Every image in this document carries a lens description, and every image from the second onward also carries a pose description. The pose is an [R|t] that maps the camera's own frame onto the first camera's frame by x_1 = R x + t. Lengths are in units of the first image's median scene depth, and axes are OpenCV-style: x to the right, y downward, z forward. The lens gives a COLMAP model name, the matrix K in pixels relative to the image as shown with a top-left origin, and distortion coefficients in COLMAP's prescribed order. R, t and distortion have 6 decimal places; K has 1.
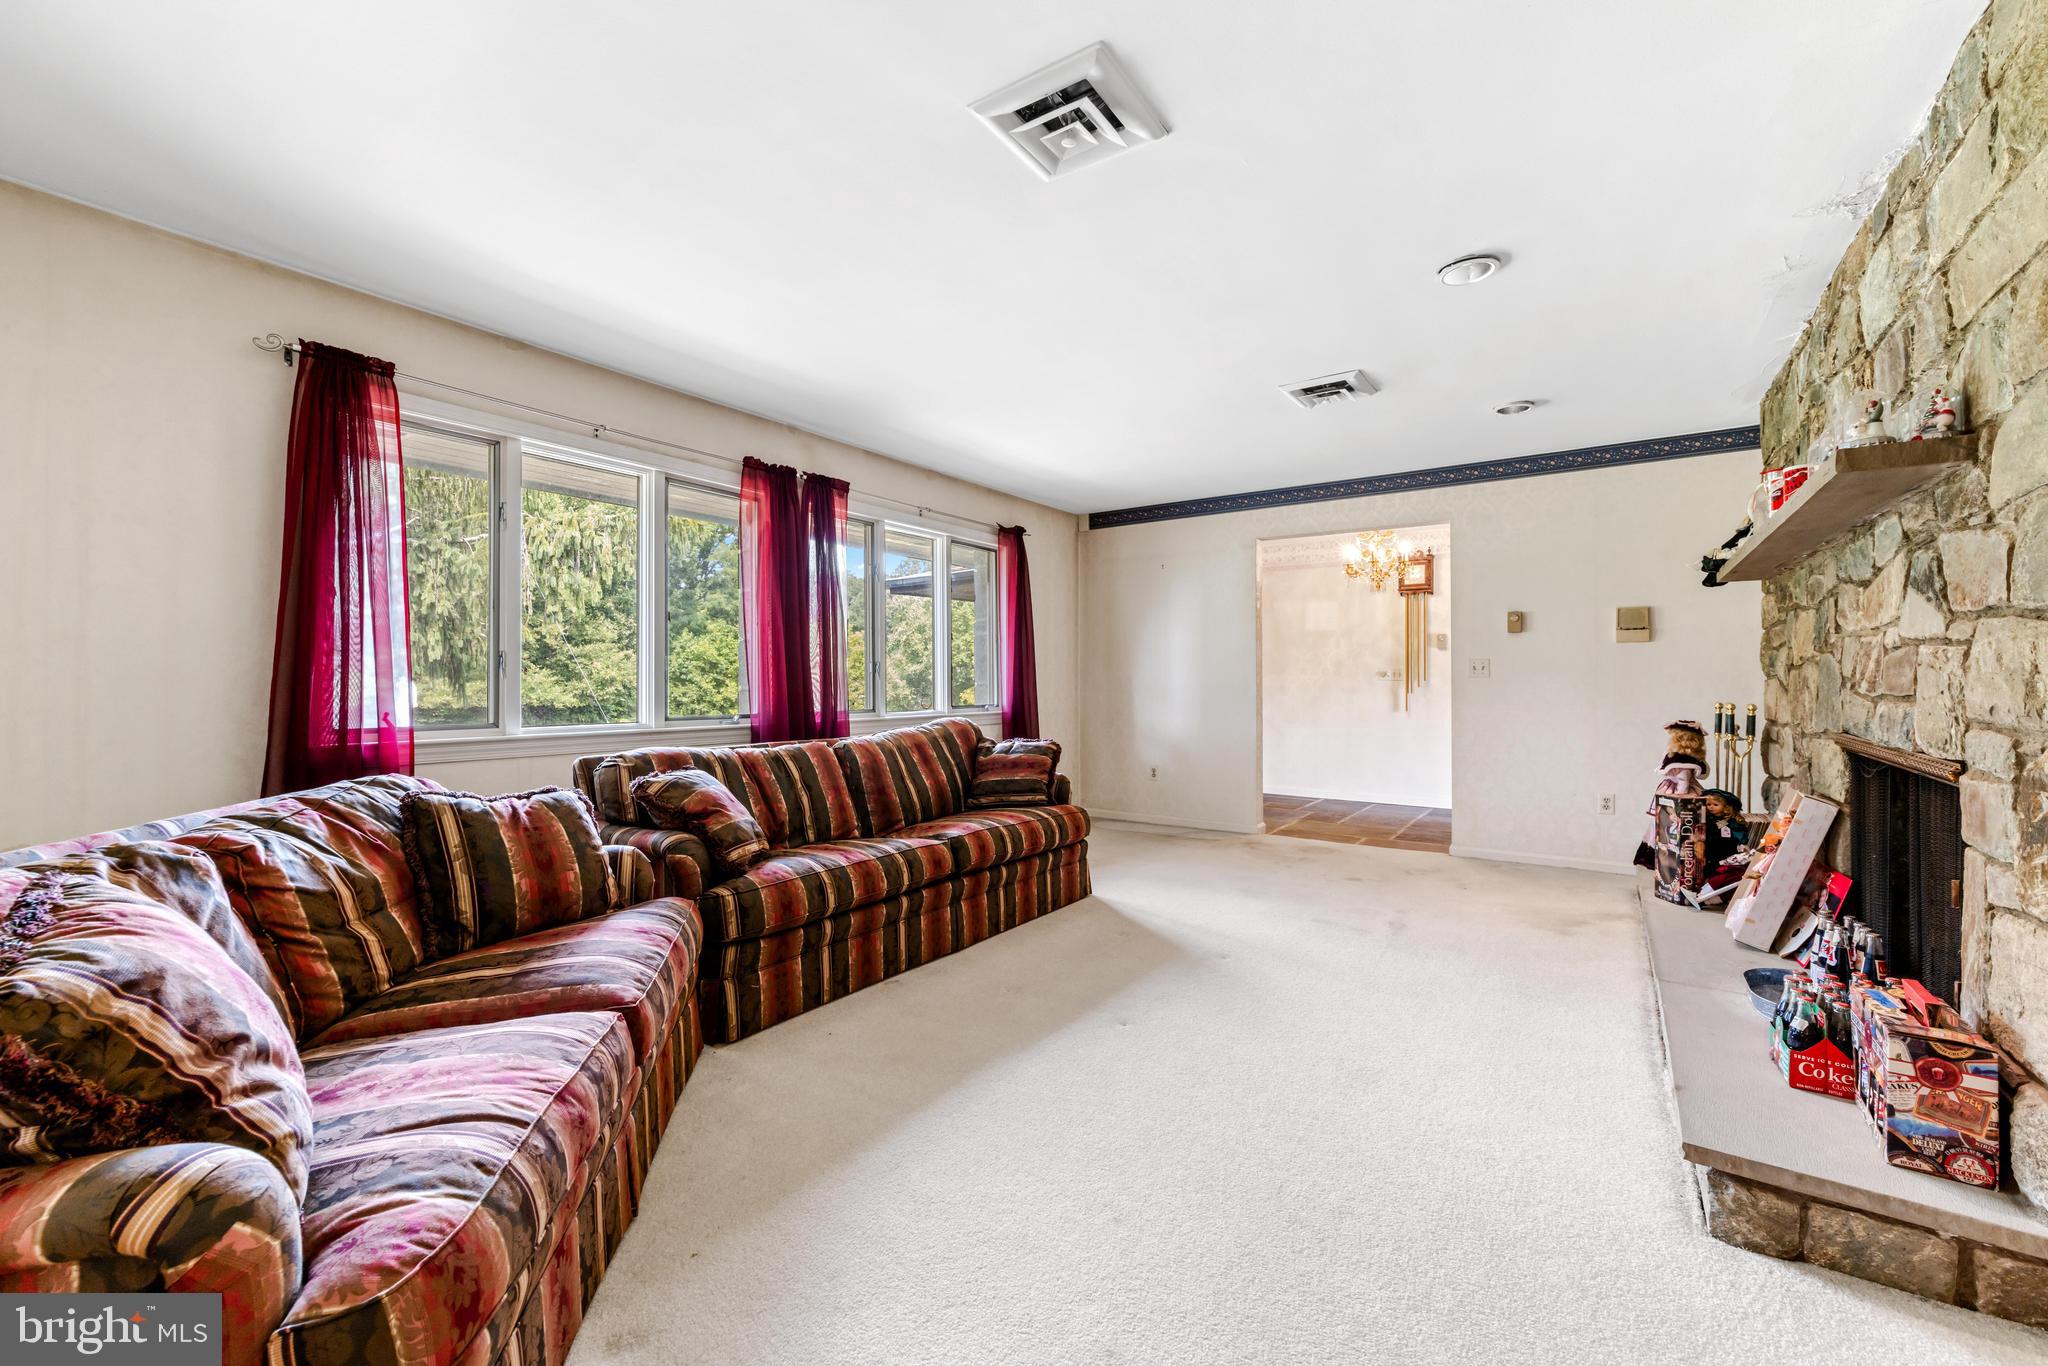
lens RADIAL K [[820.4, 0, 1020.6], [0, 820.4, 680.9], [0, 0, 1]] dist [-0.001145, -0.000061]
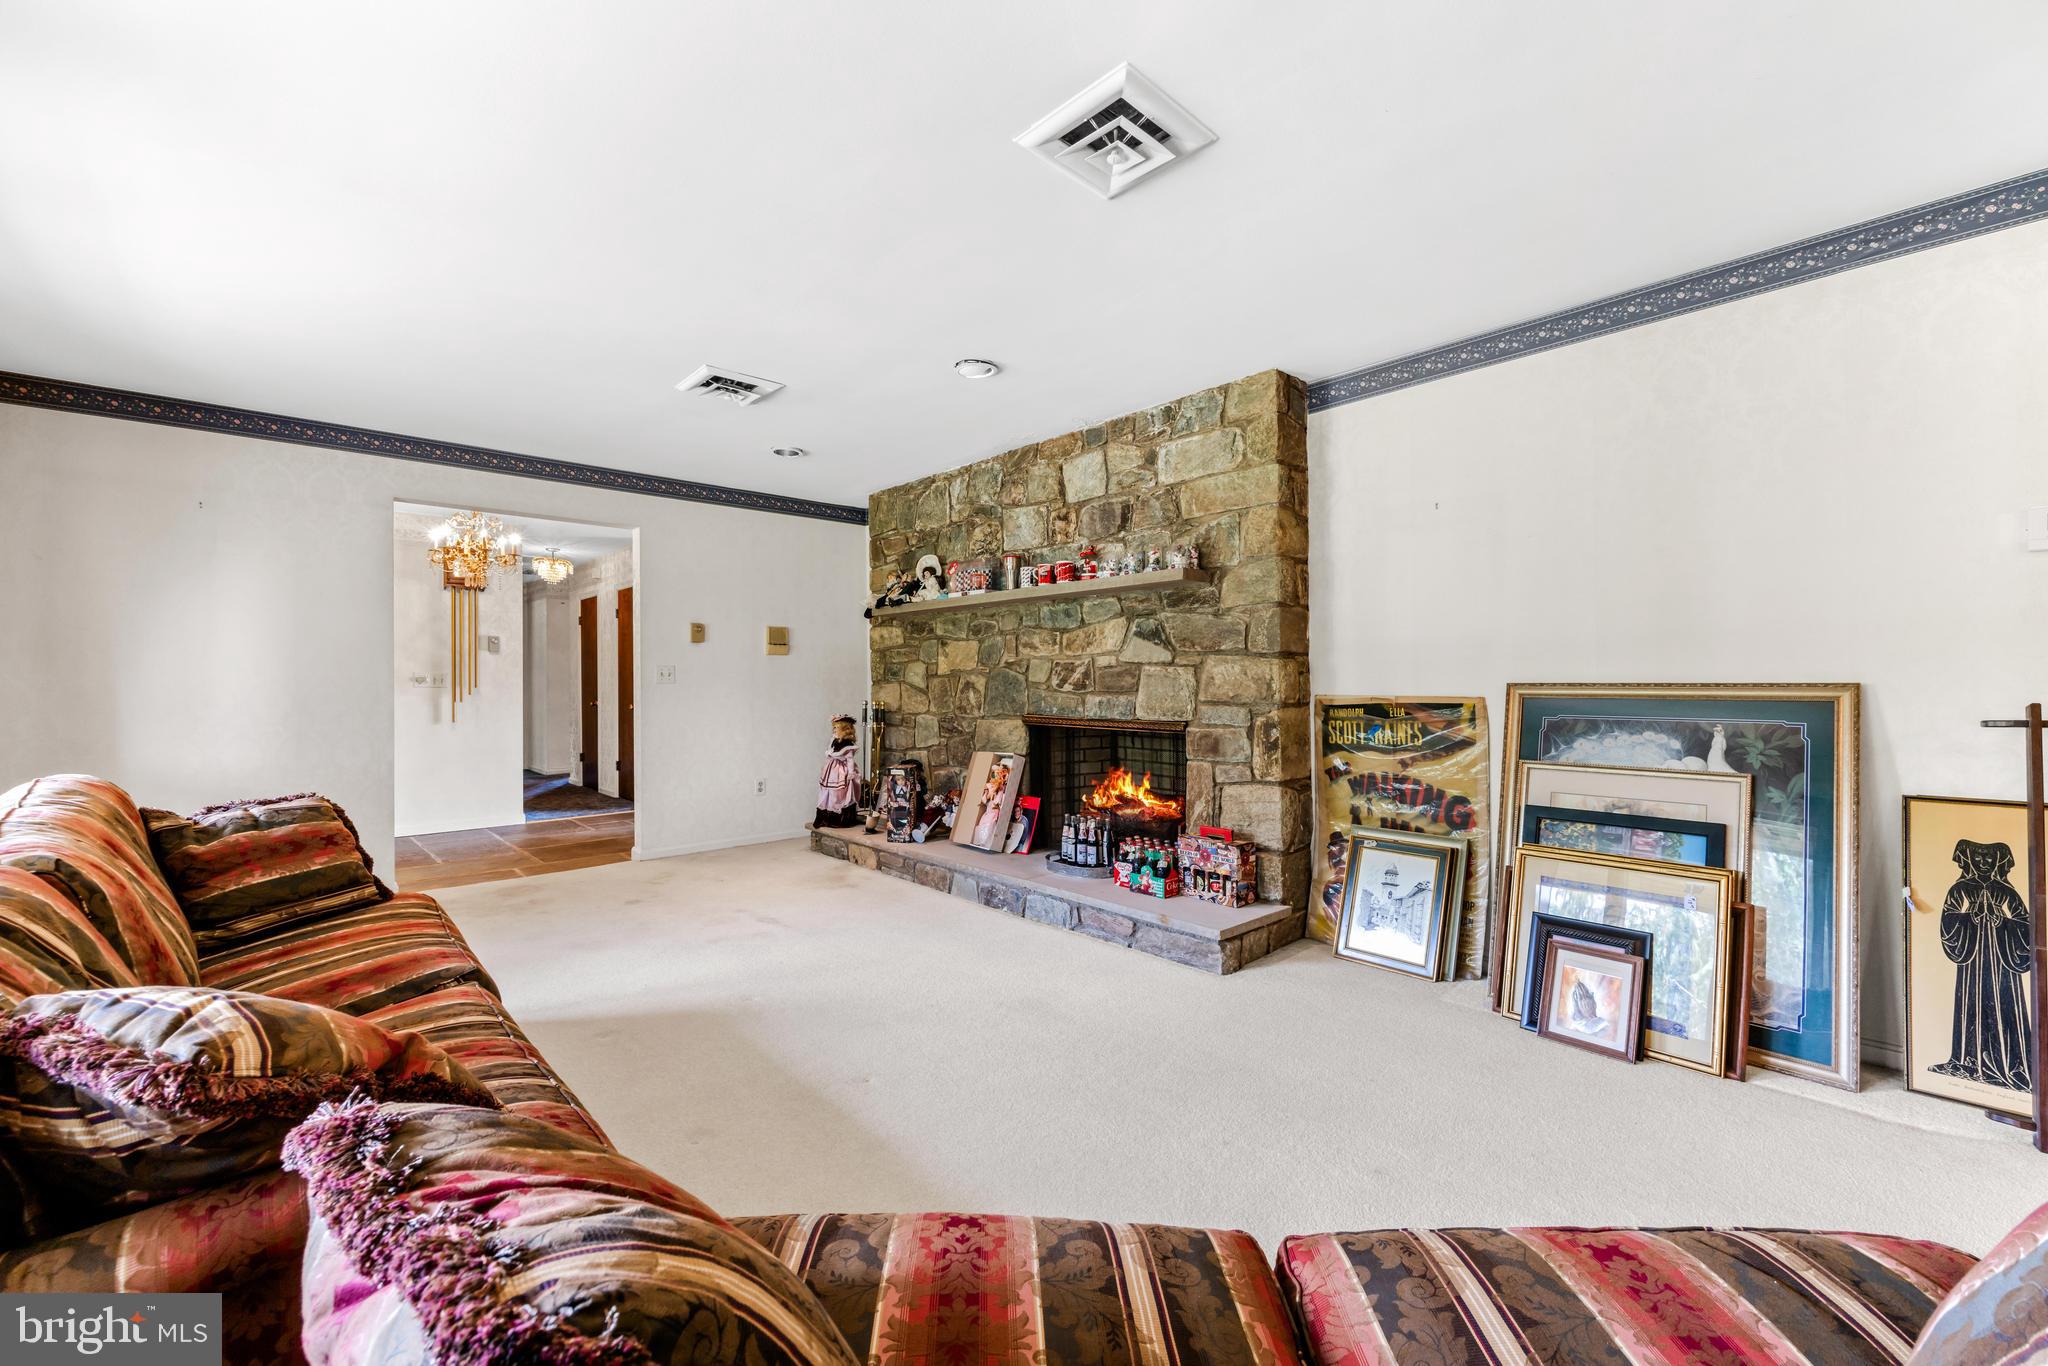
lens RADIAL K [[828.7, 0, 1000.4], [0, 828.7, 679.2], [0, 0, 1]] dist [-0.000903, -0.000032]
pose [[0.213293, 0.002060, 0.976986, -0.500411], [0.006513, 0.999973, -0.003530, -0.003861], [-0.976967, 0.007116, 0.213274, 0.472051]]
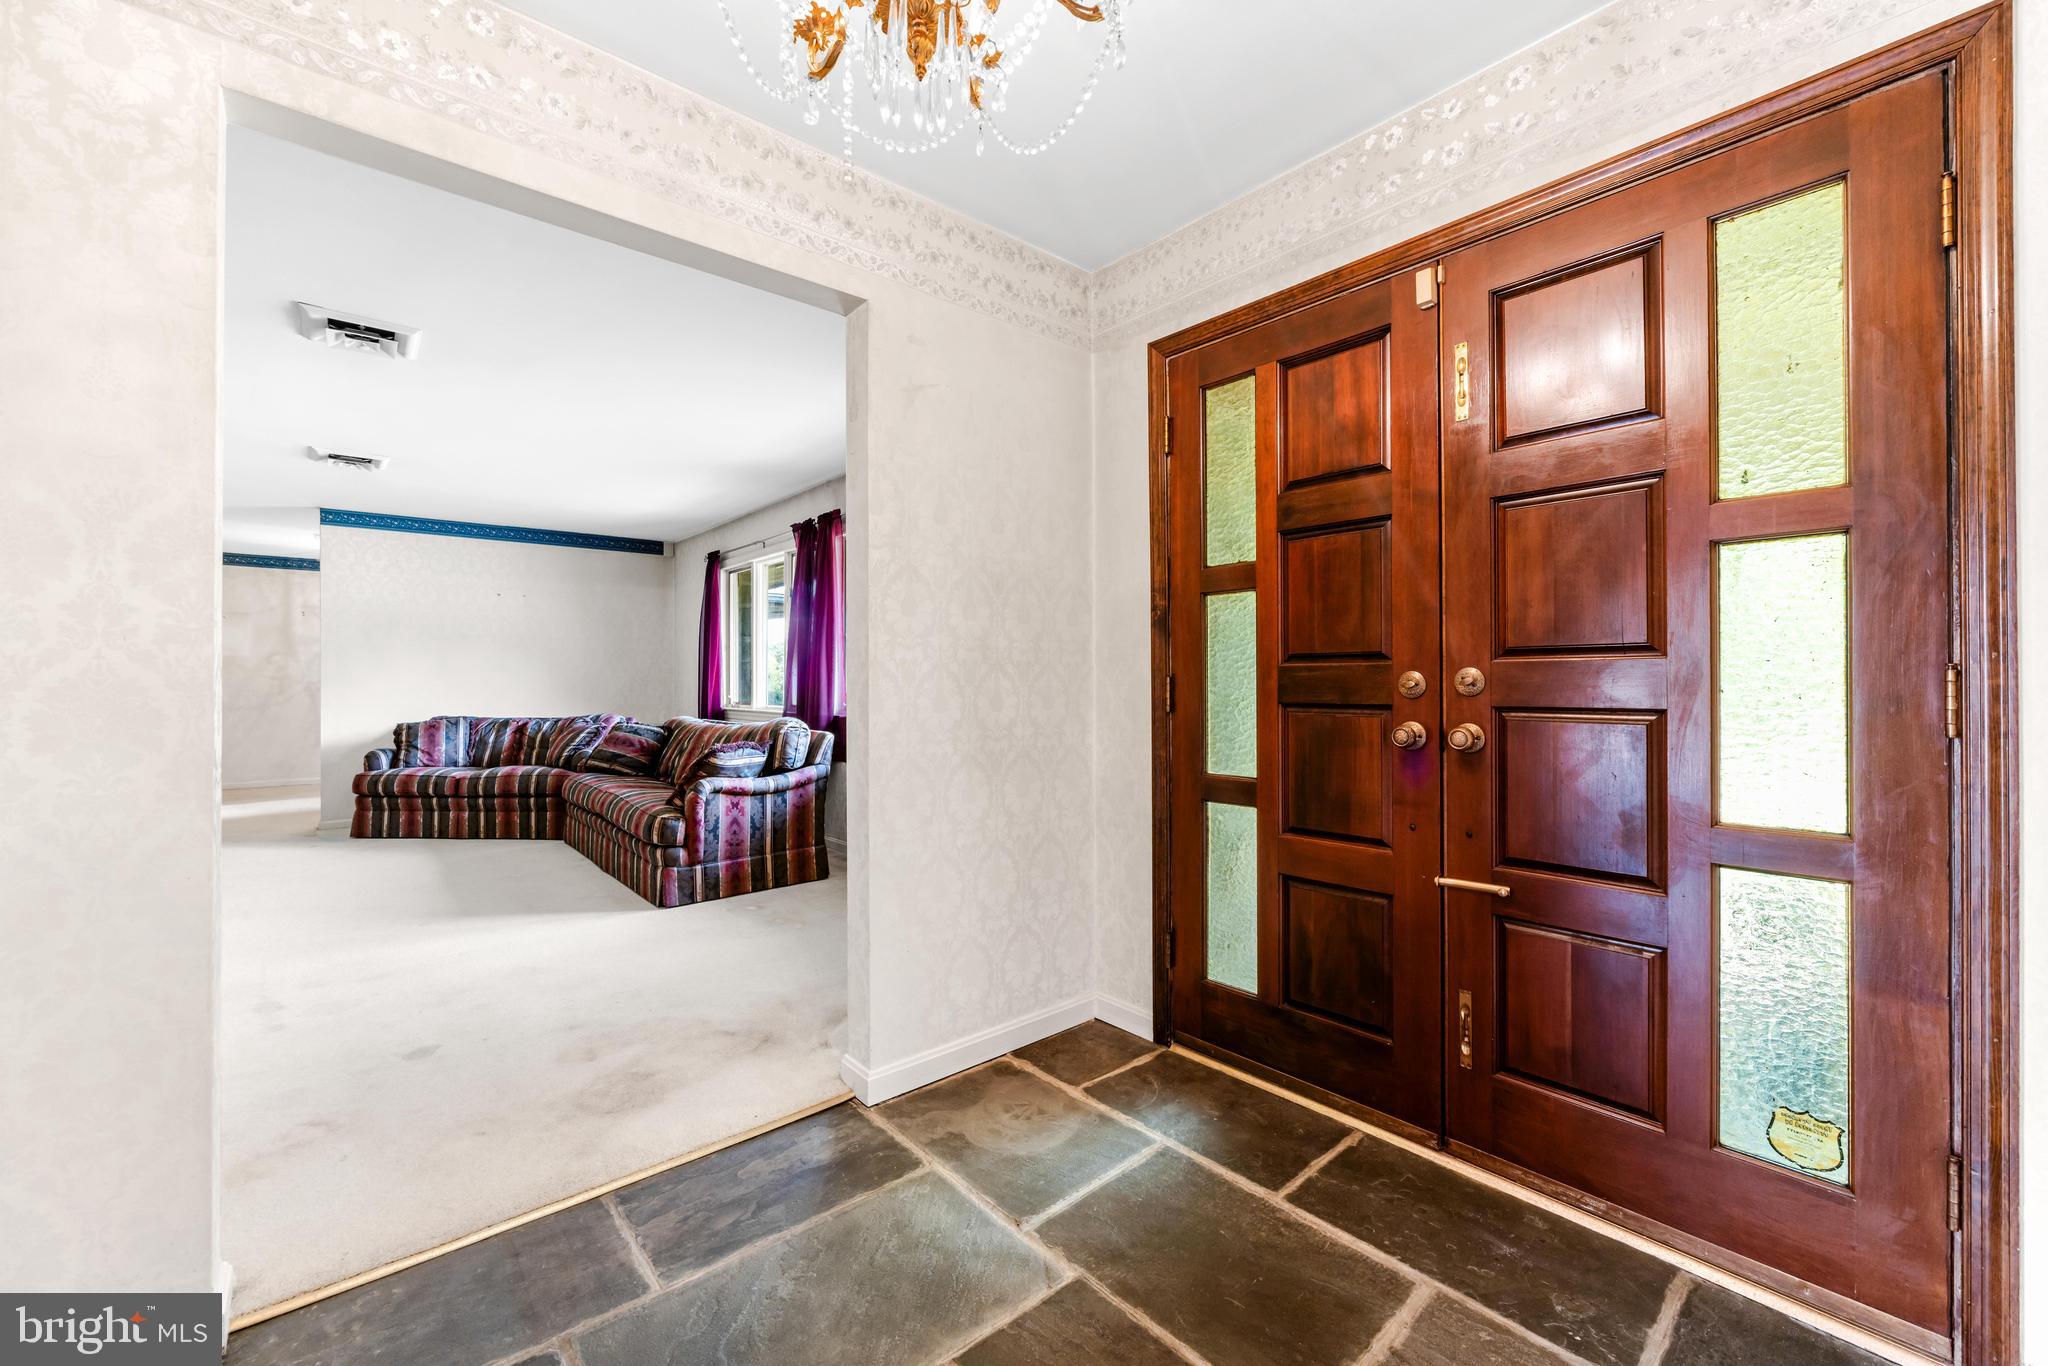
lens RADIAL K [[820.4, 0, 1020.6], [0, 820.4, 680.9], [0, 0, 1]] dist [-0.001145, -0.000061]
pose [[-0.234322, -0.000955, -0.972159, 1.001133], [0.003871, 0.999991, -0.001915, 0.004424], [0.972151, -0.004212, -0.234316, 1.802401]]
